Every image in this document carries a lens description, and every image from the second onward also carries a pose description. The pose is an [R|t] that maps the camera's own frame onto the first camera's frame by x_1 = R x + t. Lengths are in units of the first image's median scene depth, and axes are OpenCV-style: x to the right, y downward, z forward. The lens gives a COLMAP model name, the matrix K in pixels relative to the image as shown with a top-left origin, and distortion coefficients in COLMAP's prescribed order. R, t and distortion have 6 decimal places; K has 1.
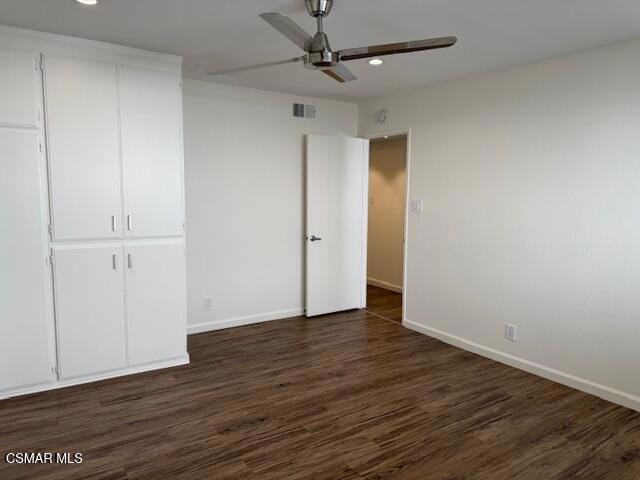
lens RADIAL K [[454.6, 0, 319.5], [0, 454.6, 234.7], [0, 0, 1]] dist [0.072120, -0.088257]
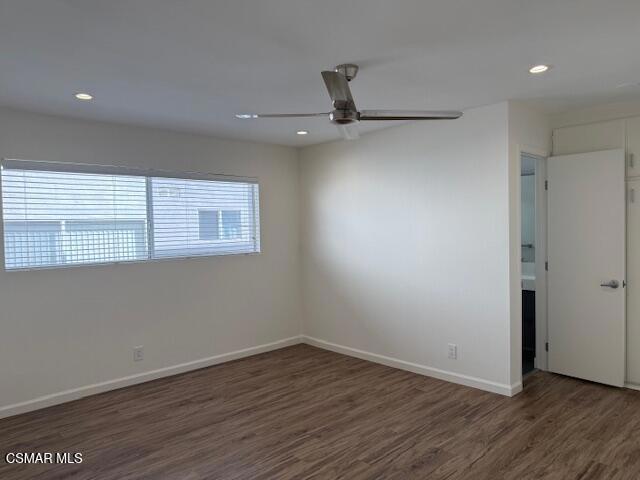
lens RADIAL K [[454.6, 0, 318.8], [0, 454.6, 242.0], [0, 0, 1]] dist [0.072120, -0.088257]
pose [[-0.988089, 0.016982, -0.152944, 0.186287], [-0.003133, 0.991466, 0.130328, -0.165085], [0.153852, 0.129255, -0.979603, 1.627399]]
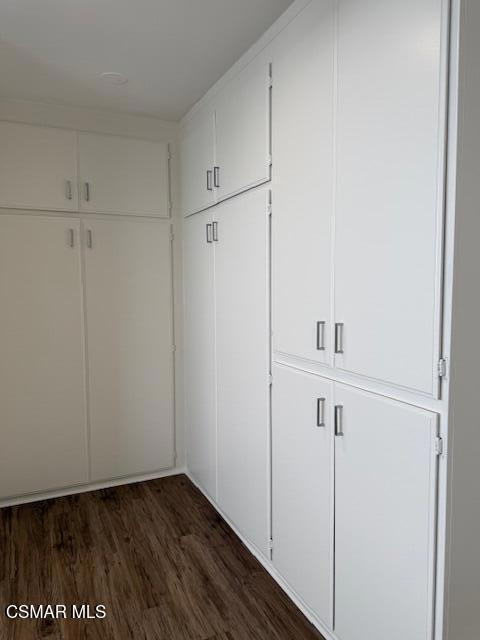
lens RADIAL K [[454.6, 0, 240.5], [0, 454.6, 317.0], [0, 0, 1]] dist [0.072120, -0.088257]
pose [[-0.145980, 0.067273, -0.986998, 0.056499], [-0.092624, 0.992373, 0.081339, -0.079428], [0.984942, 0.103293, -0.138635, 1.009280]]
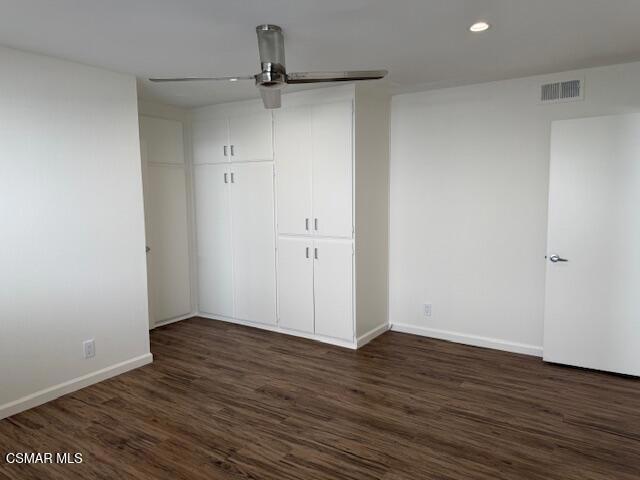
lens RADIAL K [[454.6, 0, 323.0], [0, 454.6, 240.1], [0, 0, 1]] dist [0.072120, -0.088257]
pose [[0.391430, 0.078850, -0.916823, 0.819757], [-0.078031, 0.995578, 0.052309, -0.052865], [0.916894, 0.051065, 0.395852, 0.532920]]
